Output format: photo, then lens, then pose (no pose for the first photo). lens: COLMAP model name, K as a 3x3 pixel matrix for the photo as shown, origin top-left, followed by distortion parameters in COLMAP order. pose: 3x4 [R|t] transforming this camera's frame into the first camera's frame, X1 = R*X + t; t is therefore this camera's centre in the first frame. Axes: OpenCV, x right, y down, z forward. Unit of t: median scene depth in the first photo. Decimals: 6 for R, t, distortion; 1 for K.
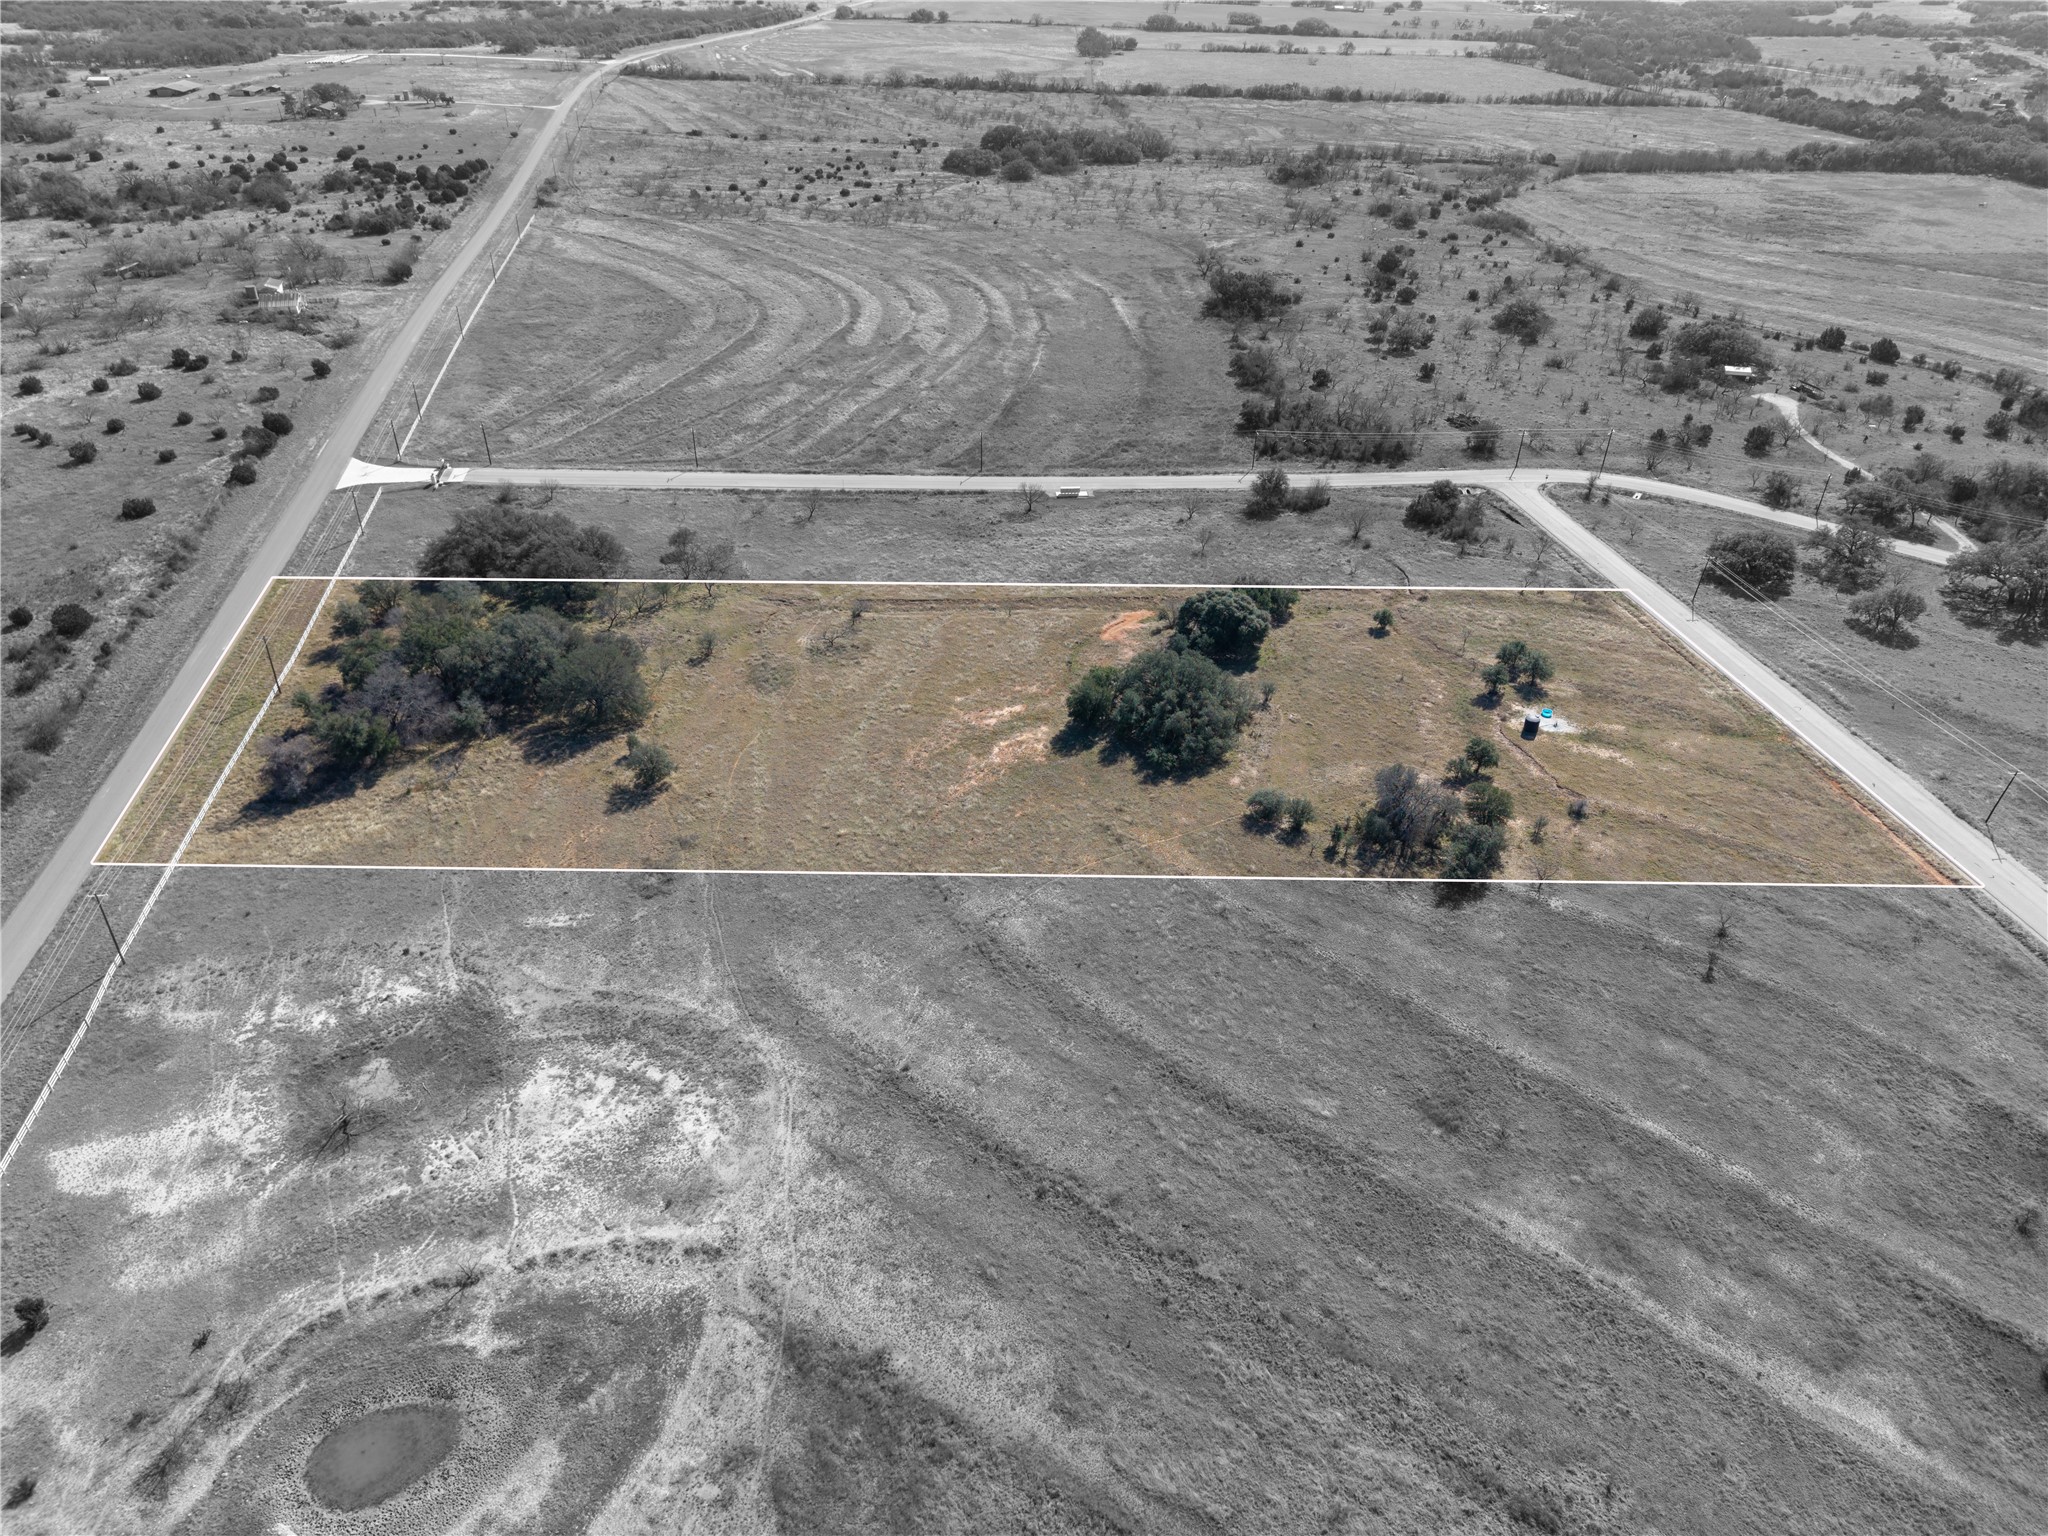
lens RADIAL K [[1354.9, 0, 1024.0], [0, 1354.9, 768.0], [0, 0, 1]] dist [0.038124, -0.026093]
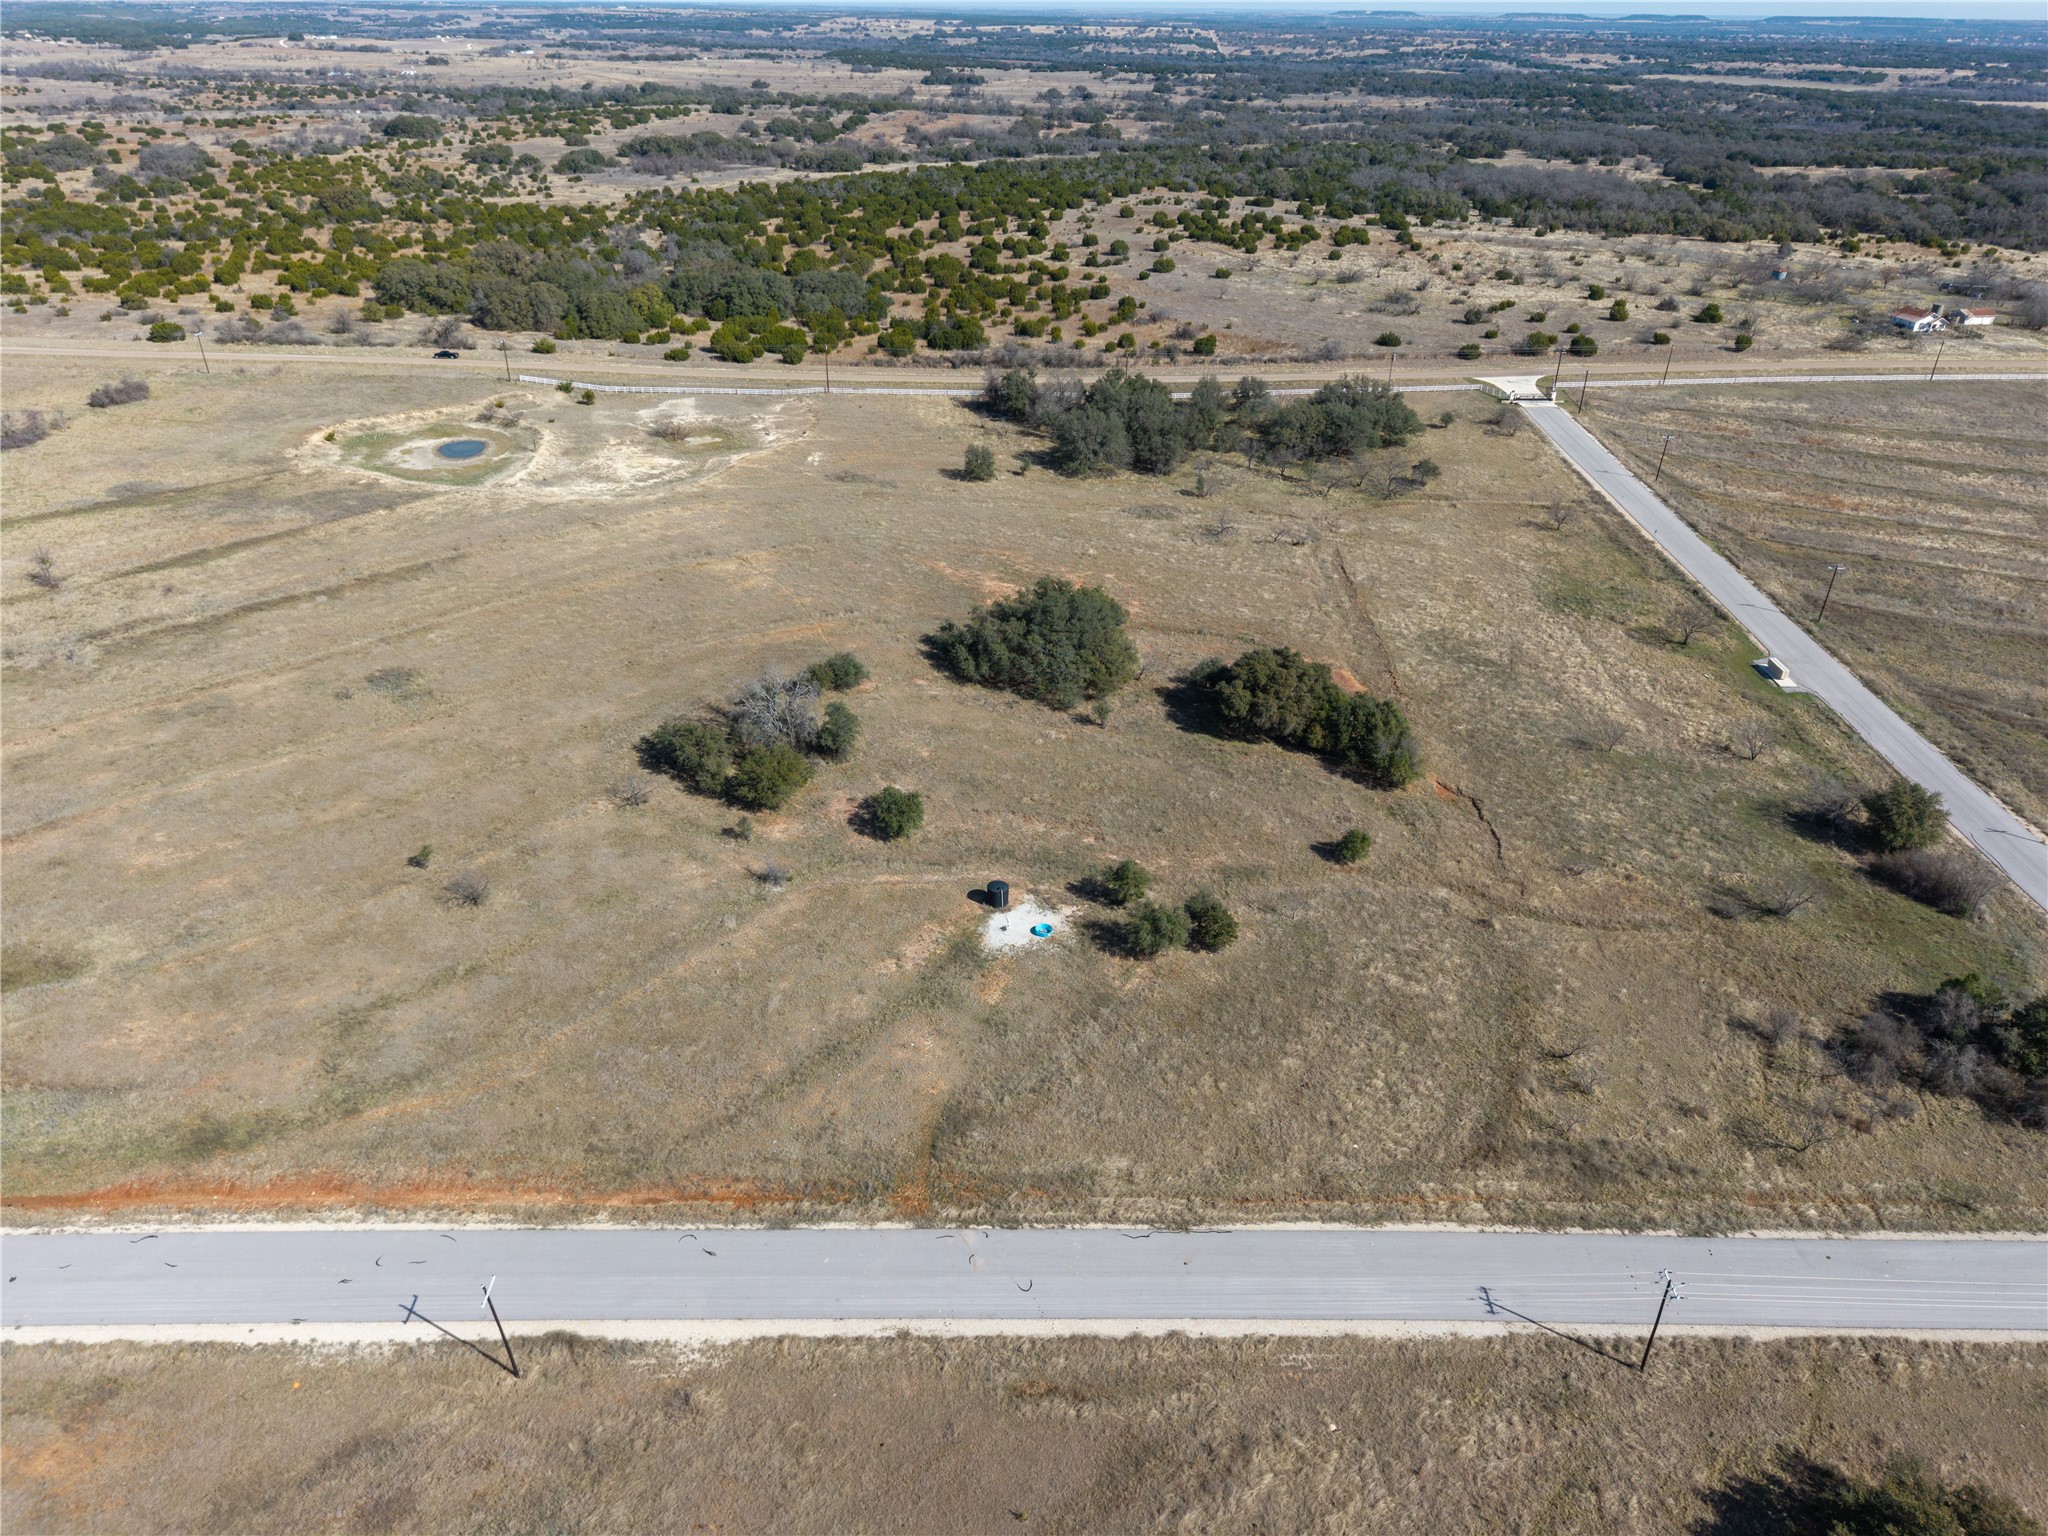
lens RADIAL K [[1354.9, 0, 1024.0], [0, 1354.9, 768.0], [0, 0, 1]] dist [0.038124, -0.026093]
pose [[-0.113553, 0.471218, -0.874677, 1.293796], [-0.554394, 0.700514, 0.449364, -0.526697], [0.824471, 0.535942, 0.181694, 1.244035]]
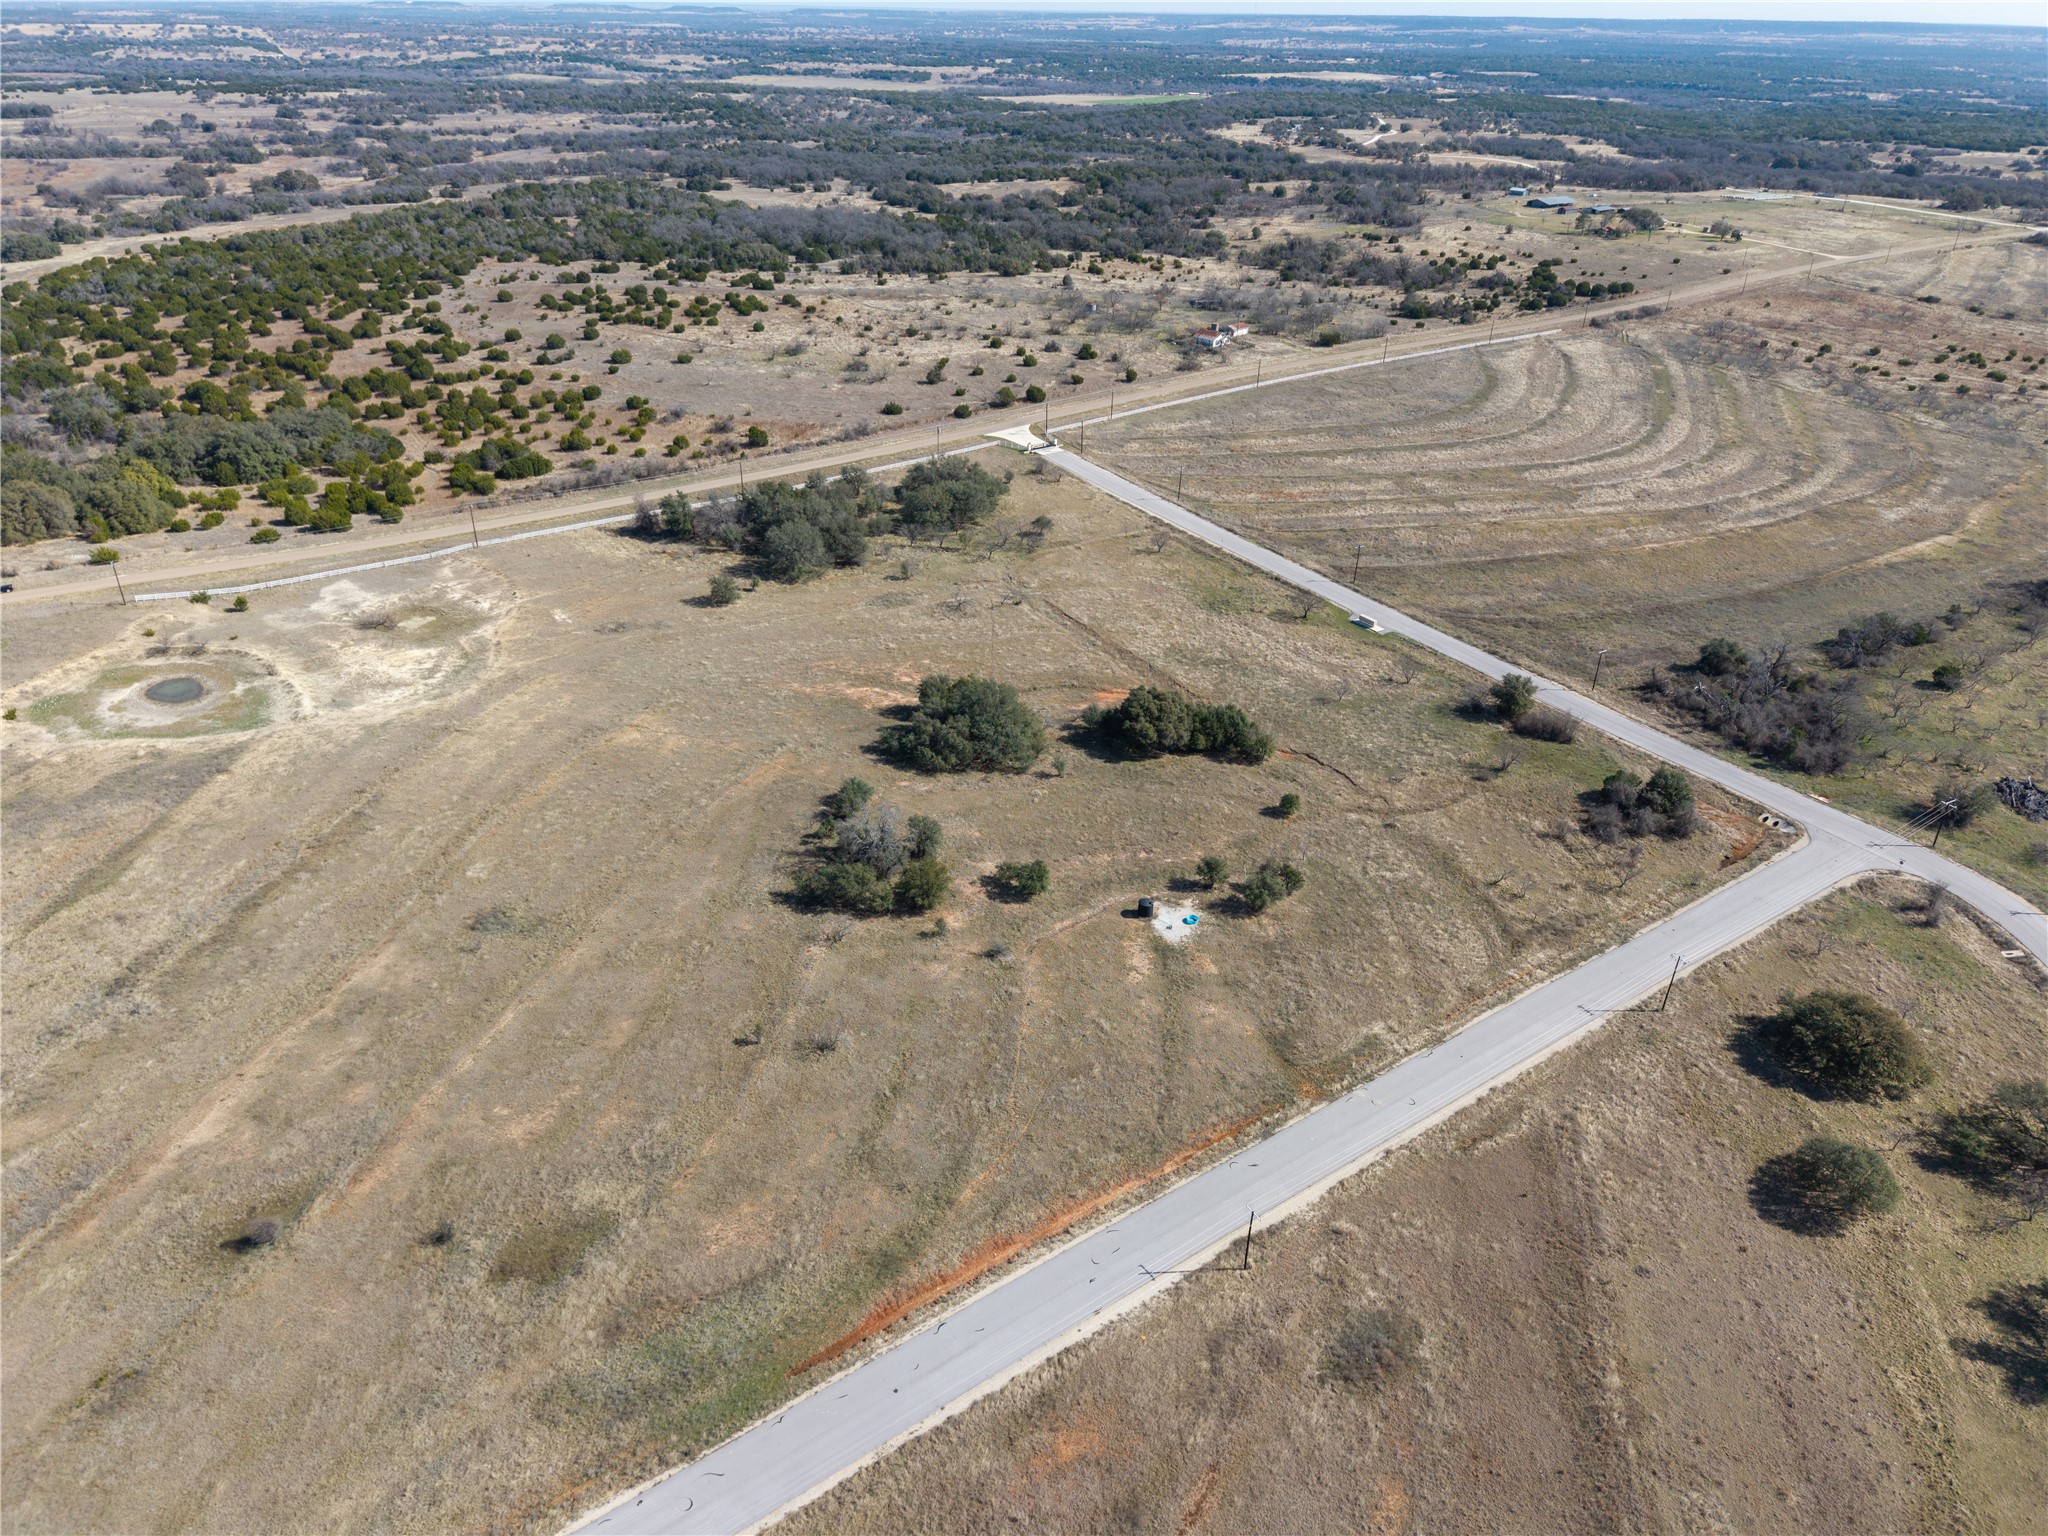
lens RADIAL K [[1354.9, 0, 1024.0], [0, 1354.9, 768.0], [0, 0, 1]] dist [0.038124, -0.026093]
pose [[0.463429, 0.424964, -0.777586, 1.429532], [-0.489824, 0.854107, 0.174856, -0.329162], [0.738449, 0.299847, 0.603975, 0.536158]]
